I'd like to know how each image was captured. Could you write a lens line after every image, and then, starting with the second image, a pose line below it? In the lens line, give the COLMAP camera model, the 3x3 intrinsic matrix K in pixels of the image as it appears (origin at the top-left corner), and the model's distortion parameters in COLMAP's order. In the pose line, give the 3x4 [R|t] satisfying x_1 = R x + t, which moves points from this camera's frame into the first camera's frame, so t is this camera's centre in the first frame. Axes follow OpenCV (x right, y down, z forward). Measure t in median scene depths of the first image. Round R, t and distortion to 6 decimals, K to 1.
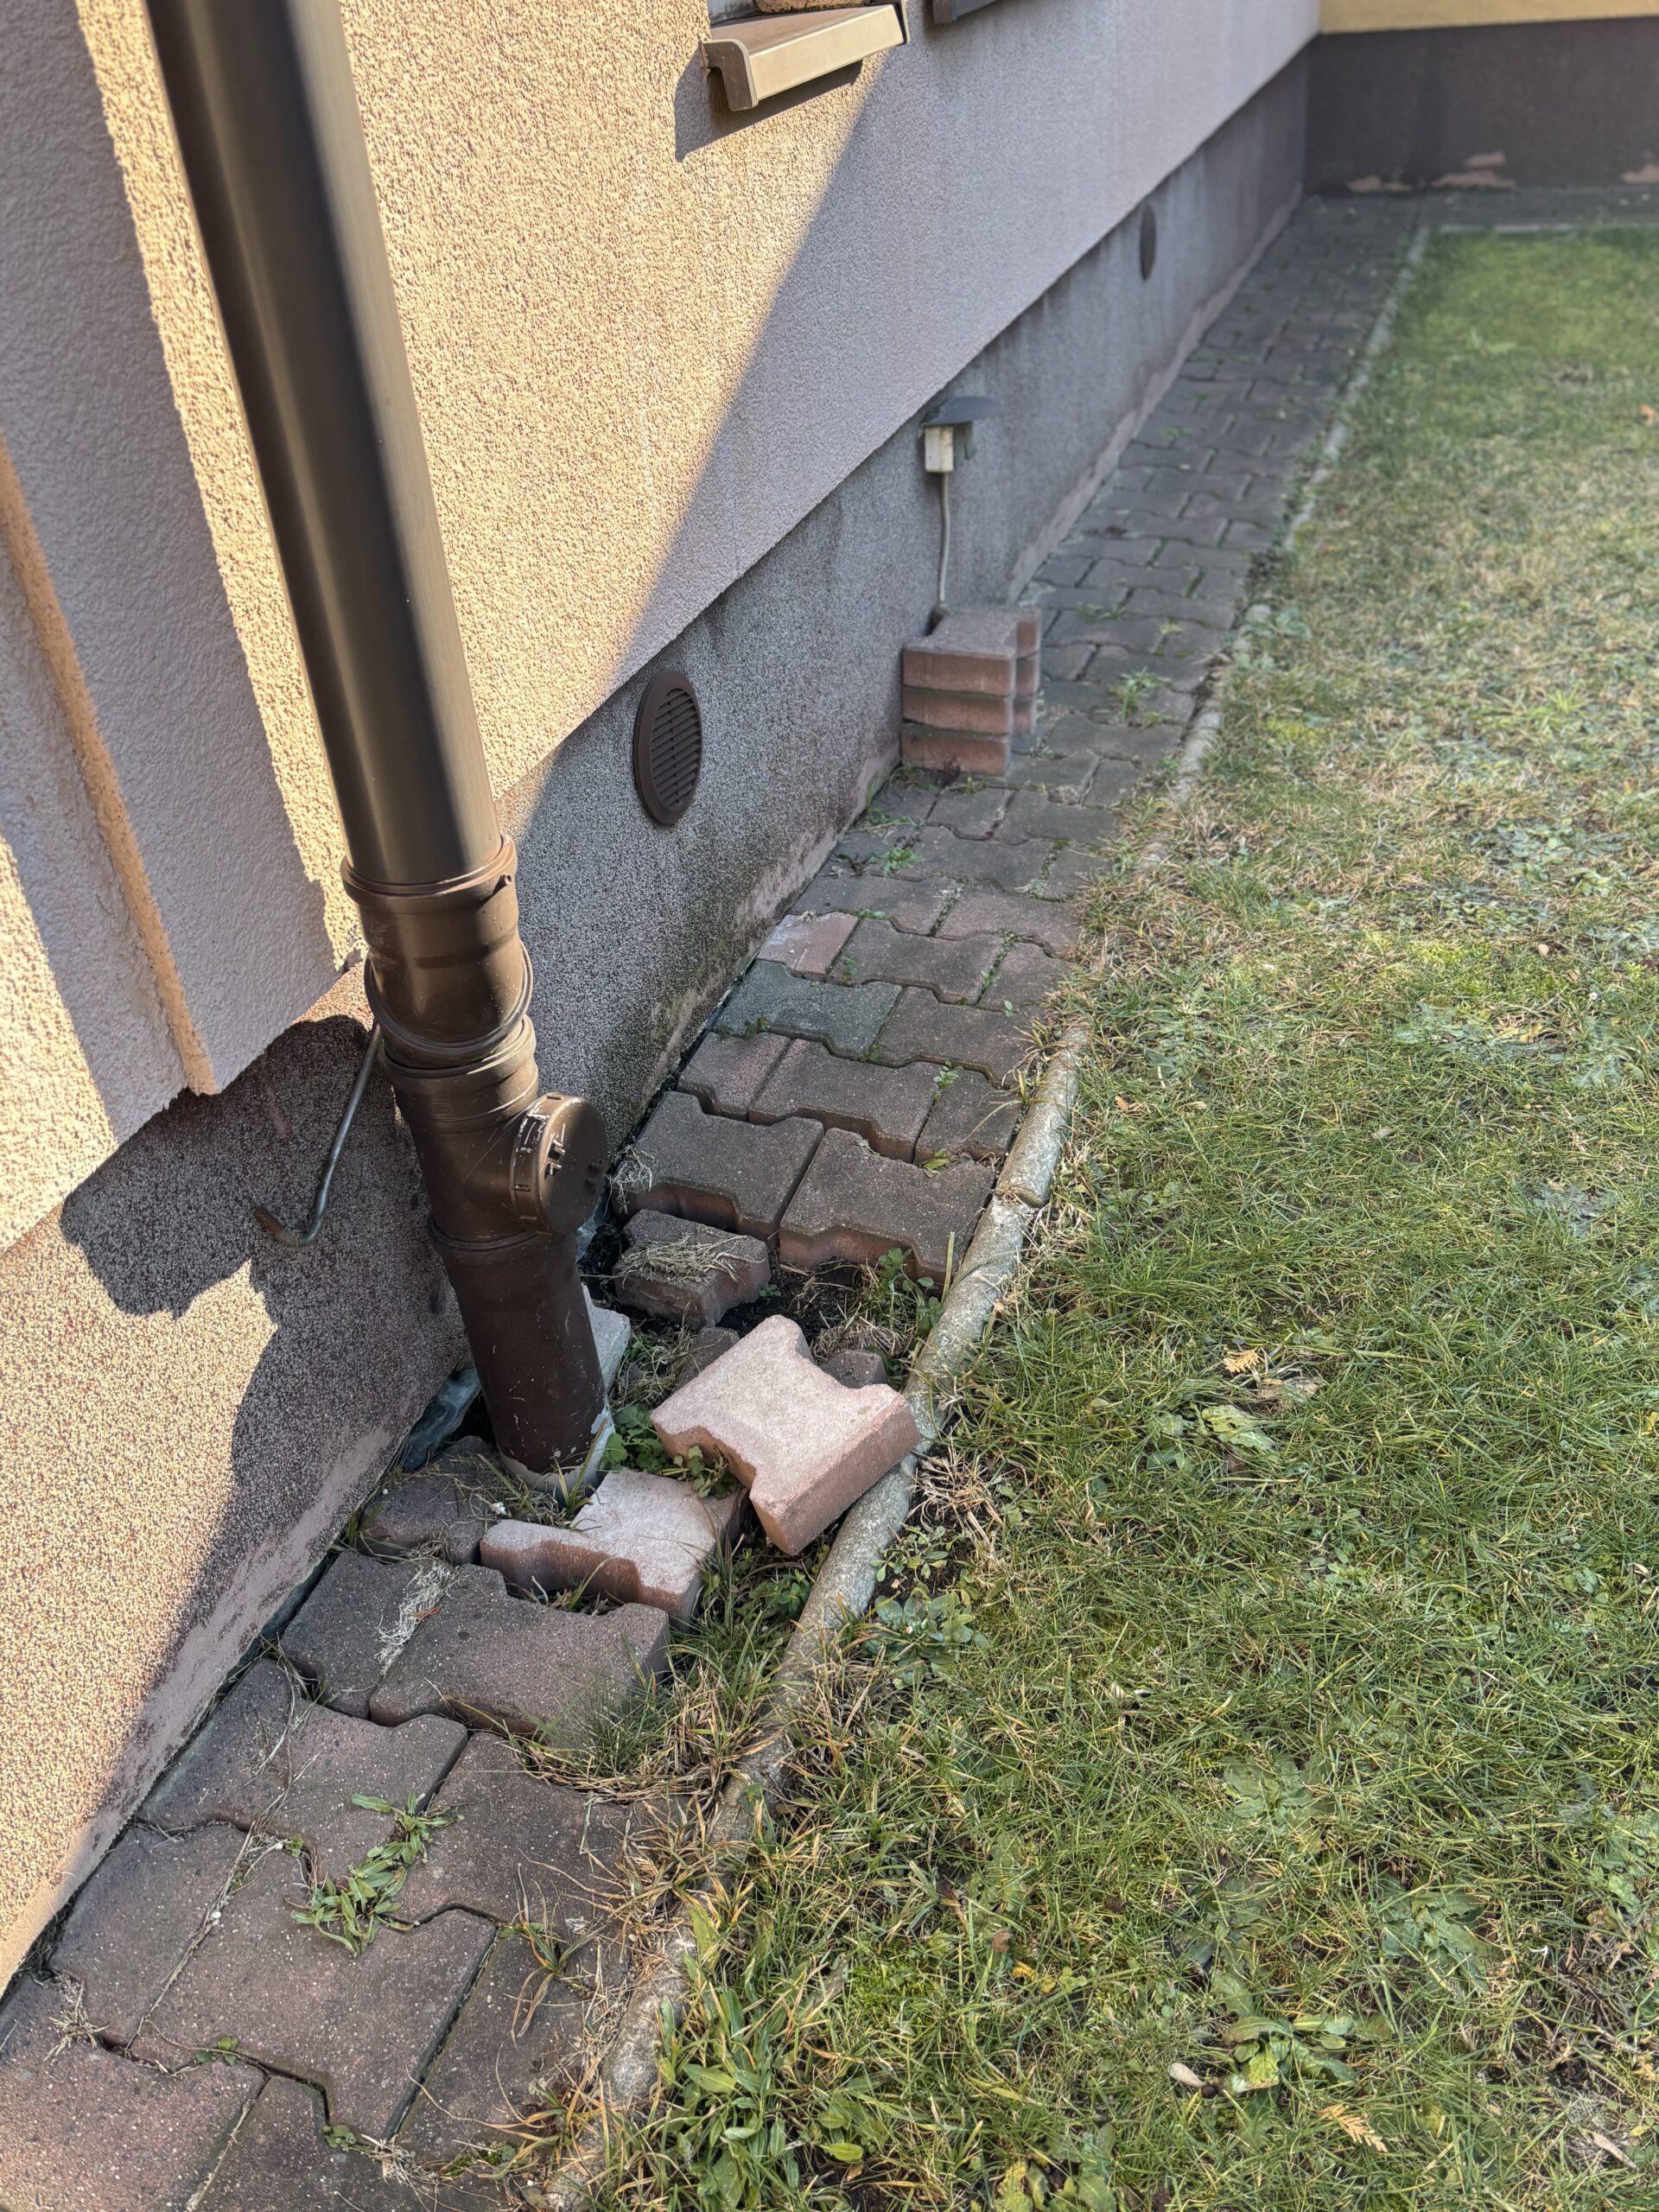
lens RADIAL K [[1885.3, 0, 830.3], [0, 1885.3, 1107.7], [0, 0, 1]] dist [0.016846, 0.003272]
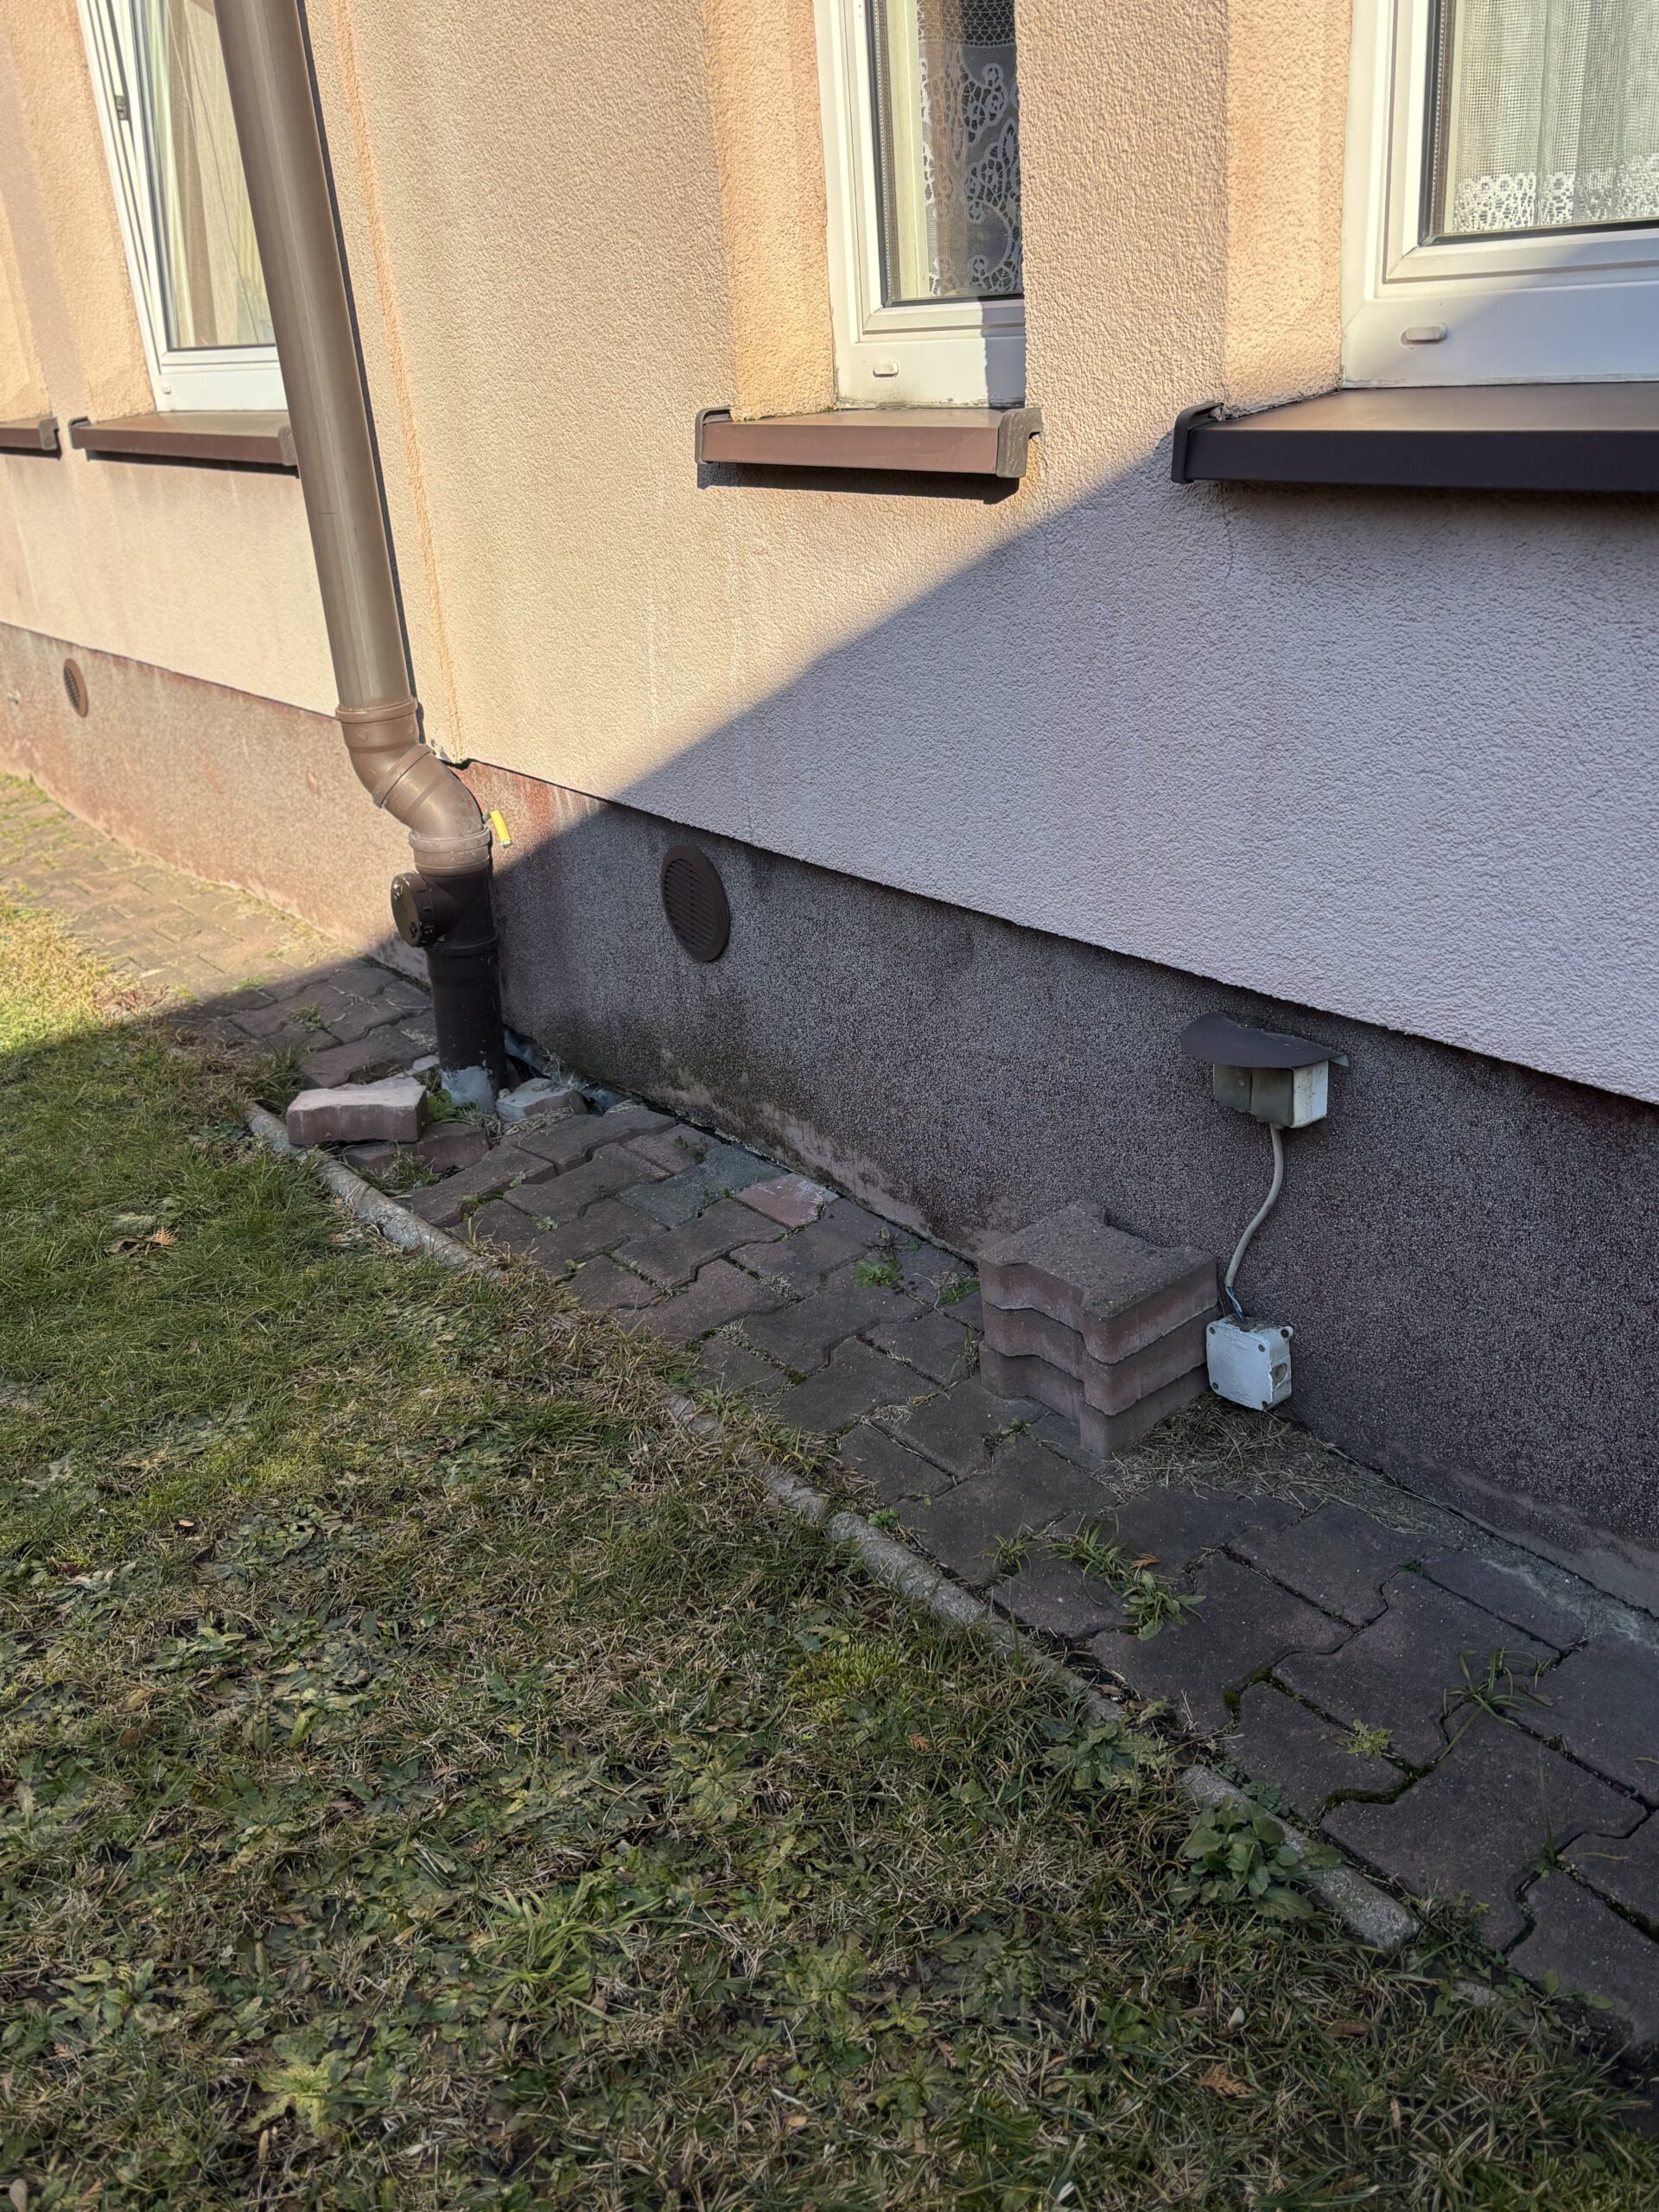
lens RADIAL K [[1885.3, 0, 830.7], [0, 1885.3, 1103.1], [0, 0, 1]] dist [0.016846, 0.003272]
pose [[-0.538389, 0.461467, -0.705114, 0.708011], [-0.356371, 0.633551, 0.686740, -0.872076], [0.763634, 0.621016, -0.176644, 1.198139]]
